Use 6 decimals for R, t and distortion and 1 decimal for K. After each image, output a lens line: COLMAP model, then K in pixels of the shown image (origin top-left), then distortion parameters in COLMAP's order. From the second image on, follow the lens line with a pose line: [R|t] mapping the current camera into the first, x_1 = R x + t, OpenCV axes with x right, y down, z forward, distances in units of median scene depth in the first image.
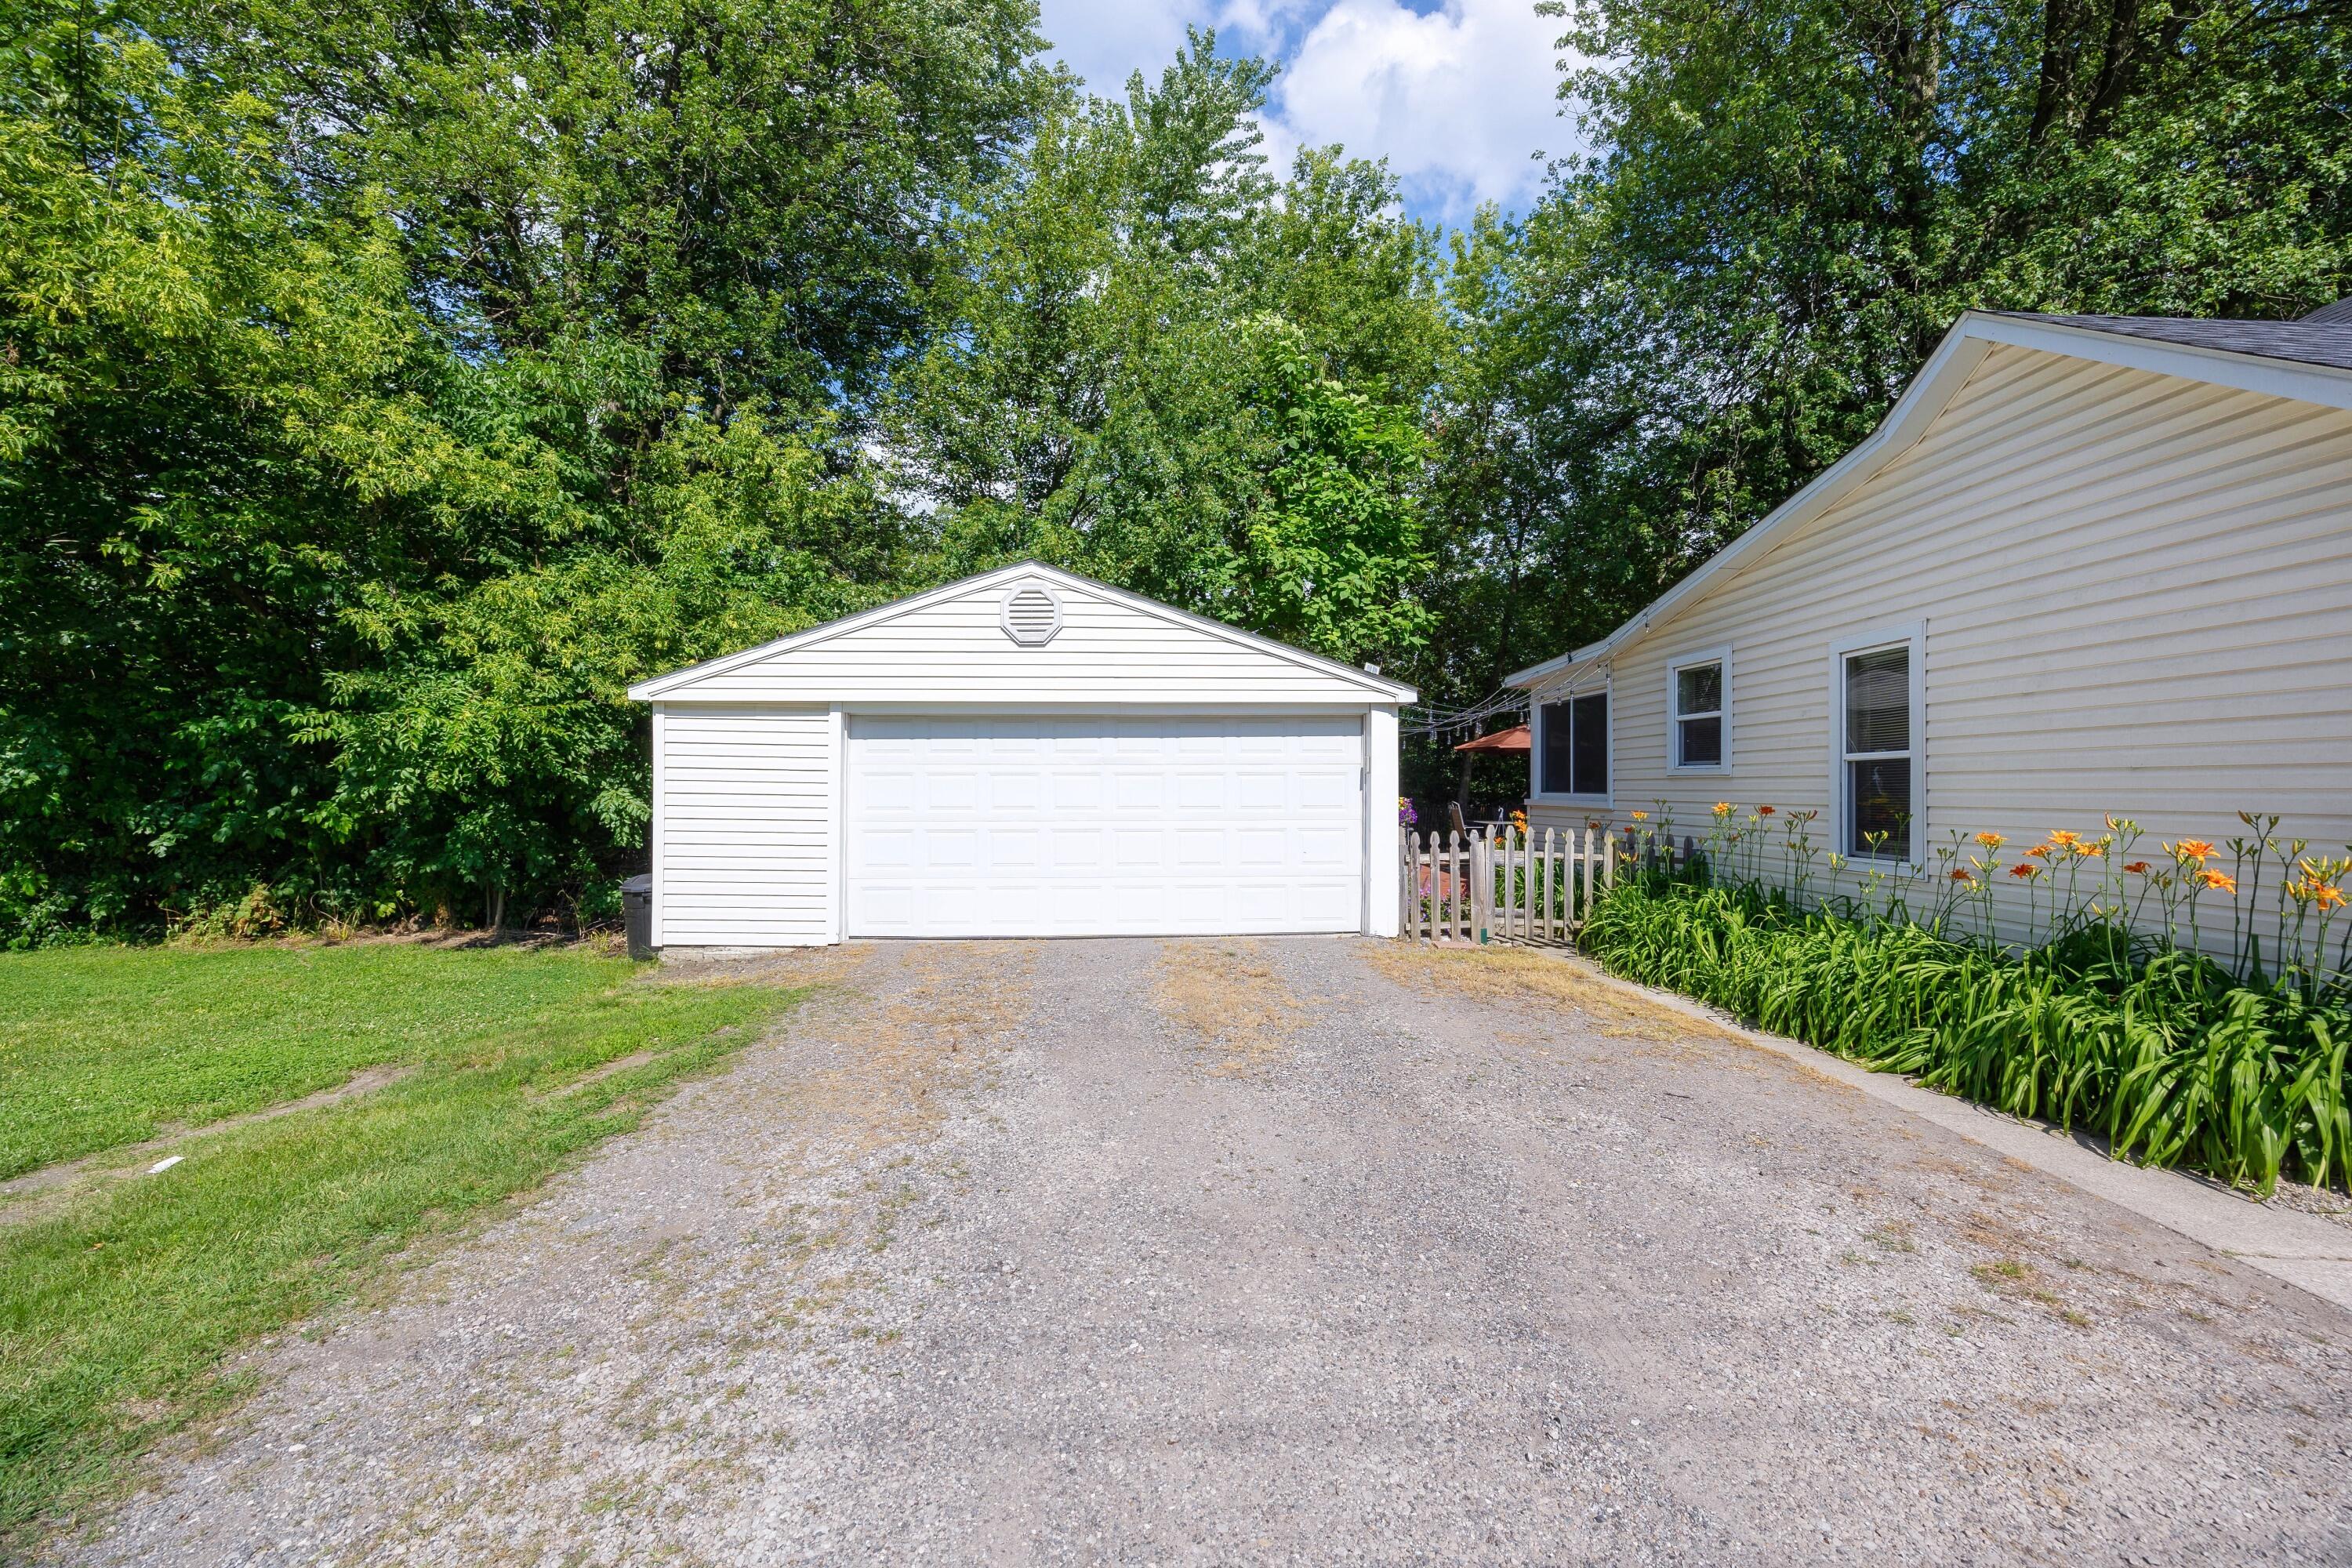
lens RADIAL K [[905.1, 0, 1171.9], [0, 905.1, 773.7], [0, 0, 1]] dist [-0.000698, -0.000225]
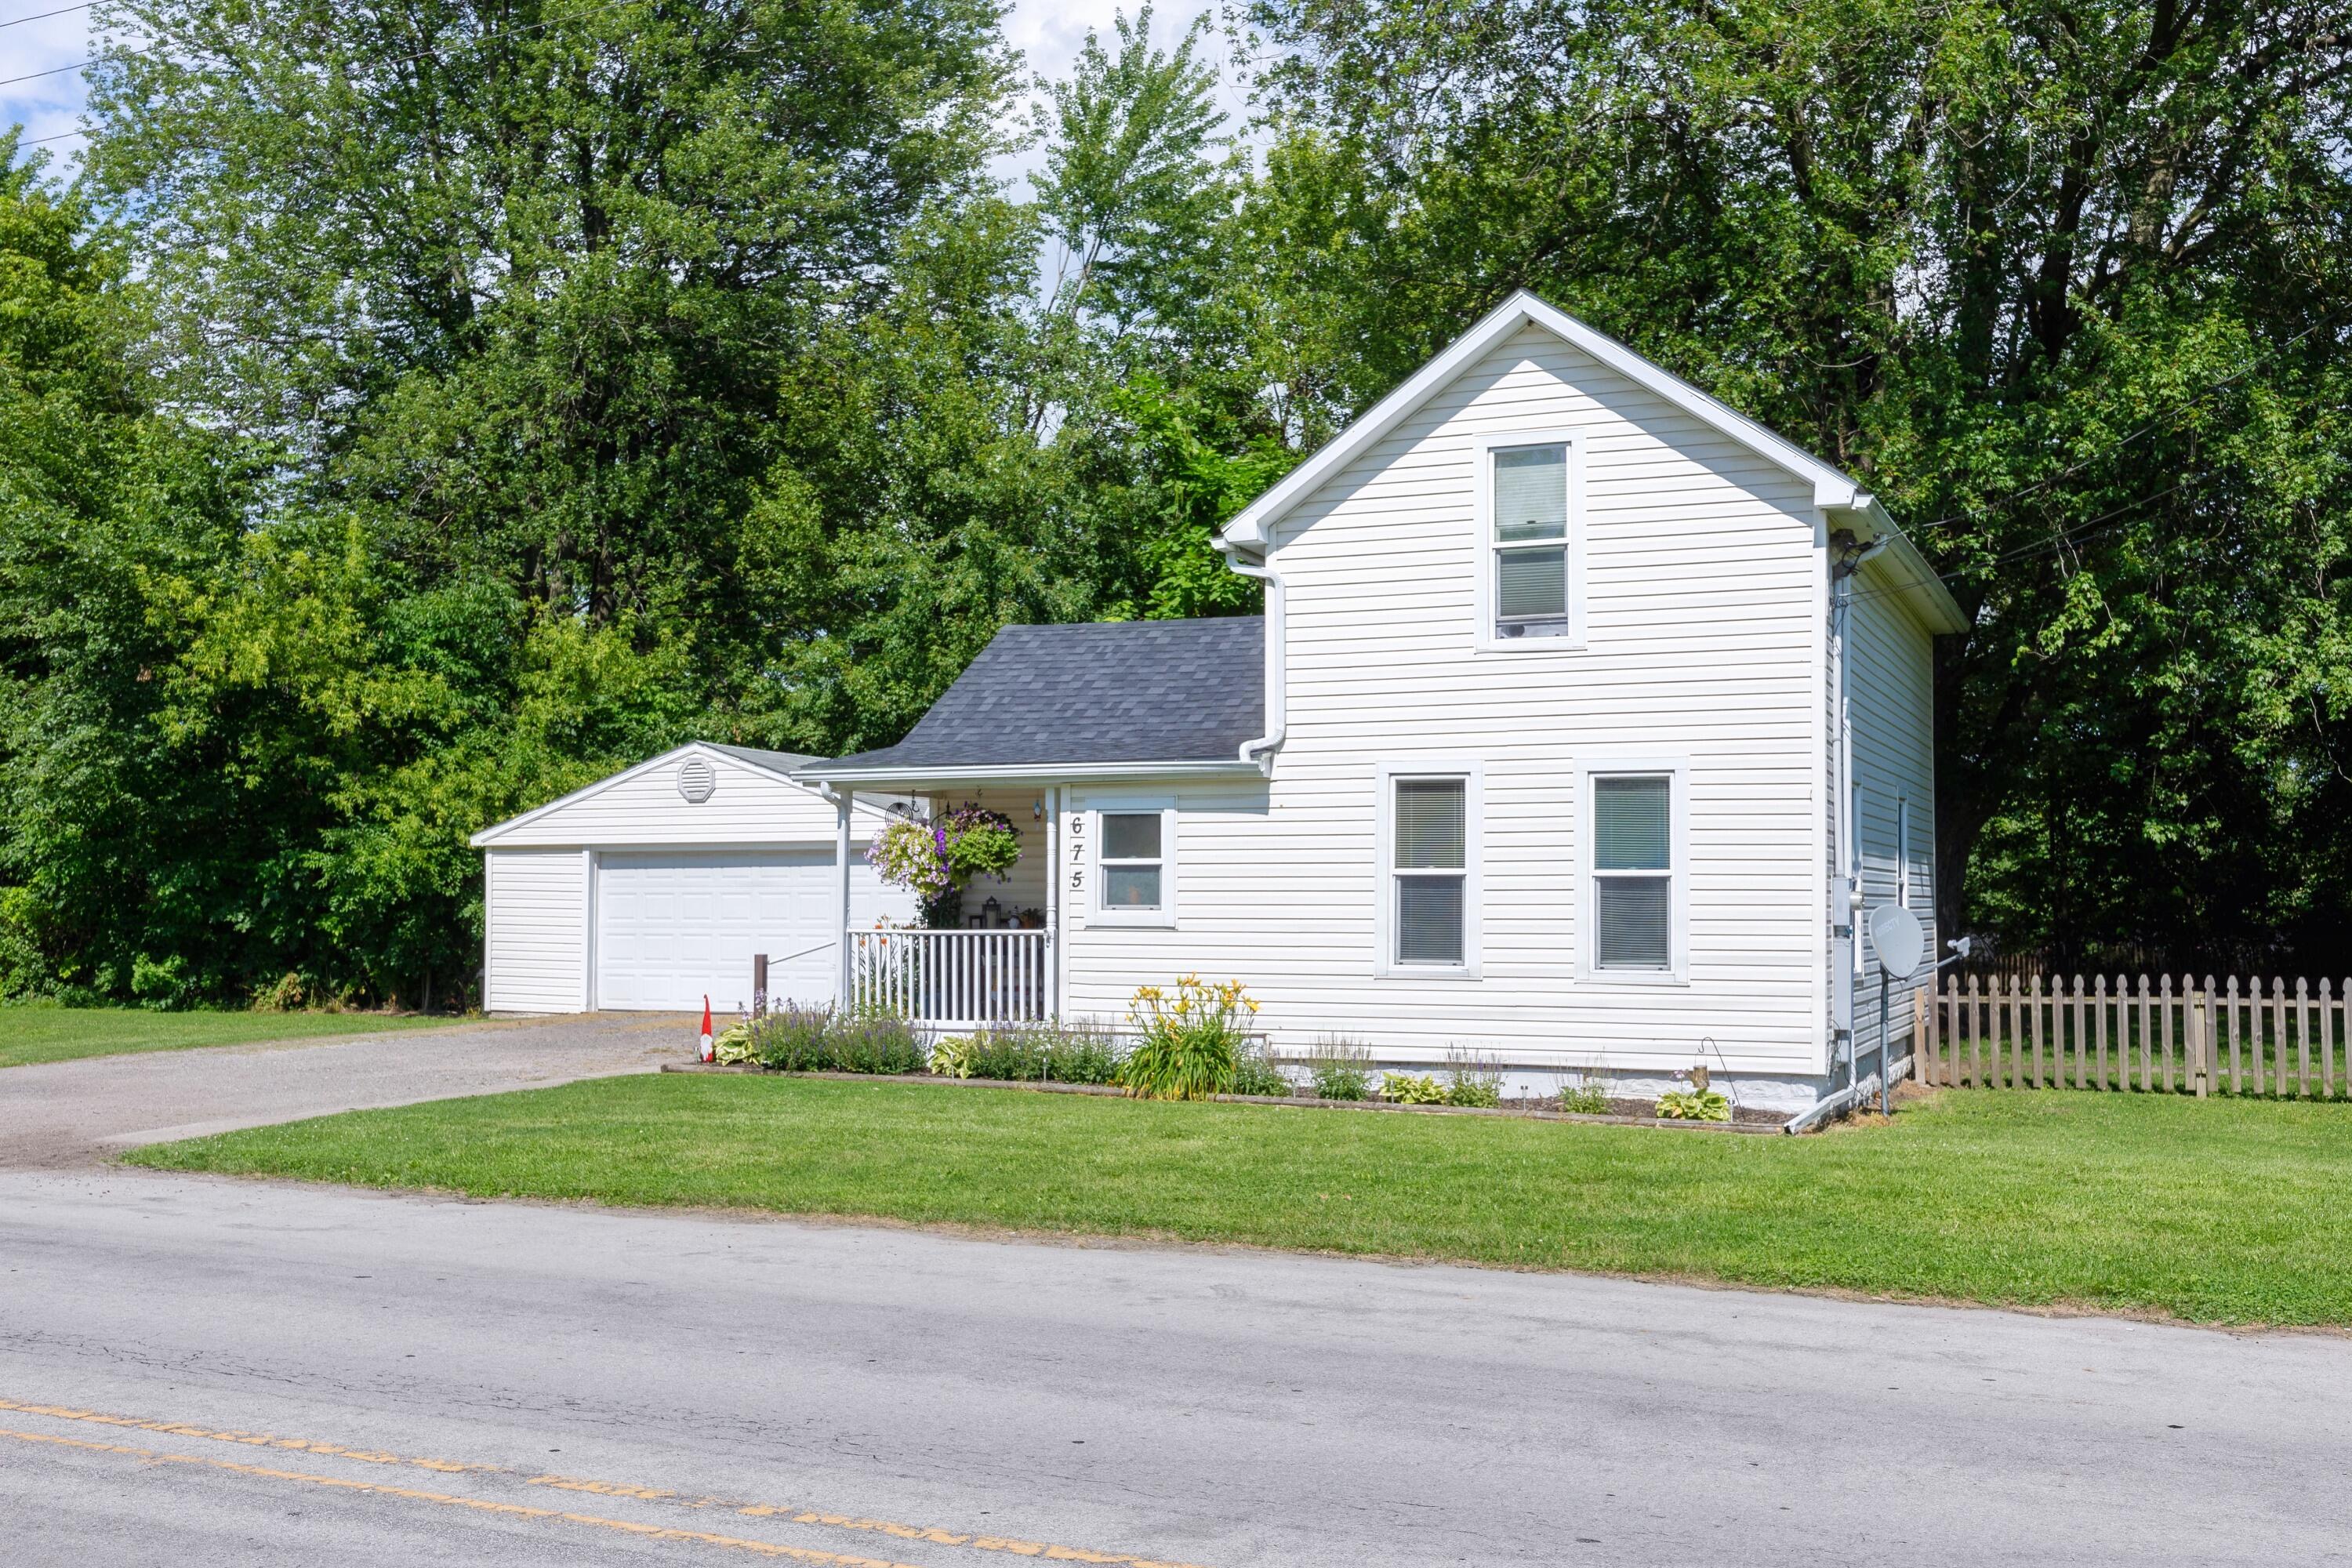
lens RADIAL K [[2239.4, 0, 1176.0], [0, 2239.4, 784.0], [0, 0, 1]] dist [-0.017656, -0.018272]
pose [[0.903690, -0.022192, -0.427611, 2.052728], [0.004912, 0.999128, -0.041471, -0.022066], [0.428158, 0.035377, 0.903011, -1.861002]]
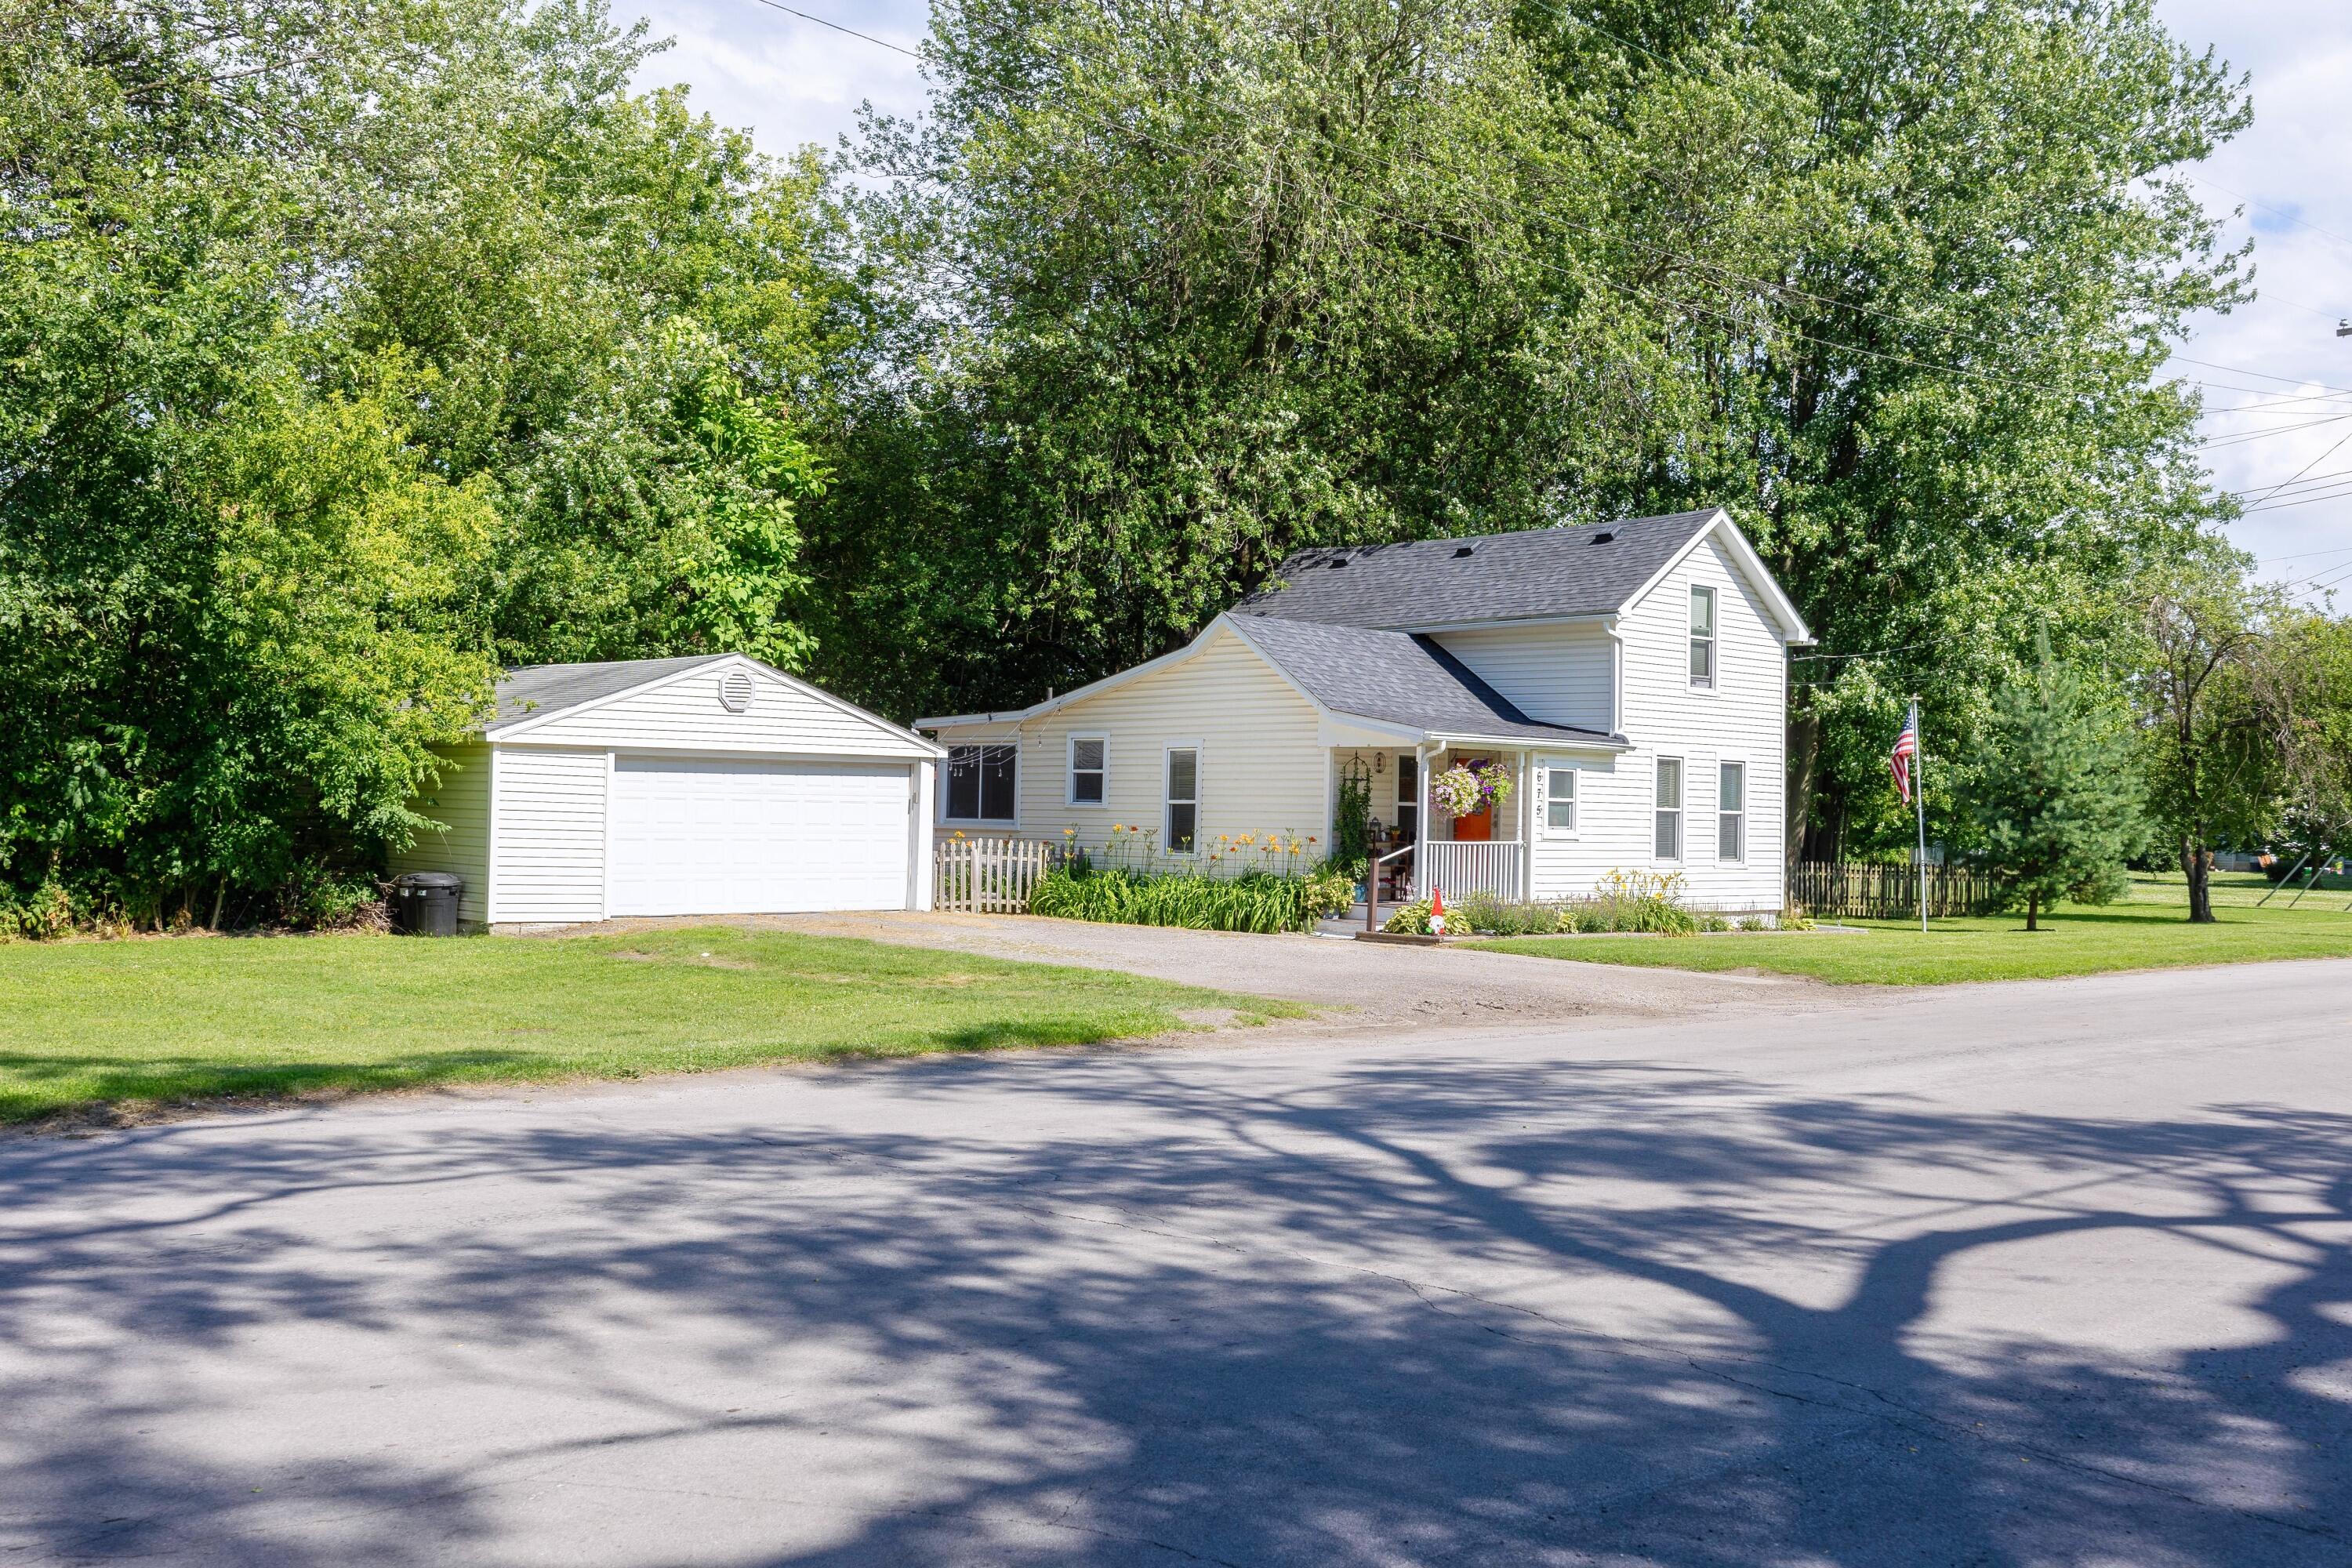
lens RADIAL K [[2239.4, 0, 1176.0], [0, 2239.4, 784.0], [0, 0, 1]] dist [-0.017656, -0.018272]
pose [[0.749297, 0.025078, 0.661759, -2.048067], [-0.028311, 0.999582, -0.005823, -0.024621], [-0.661629, -0.014372, 0.749694, -2.209305]]
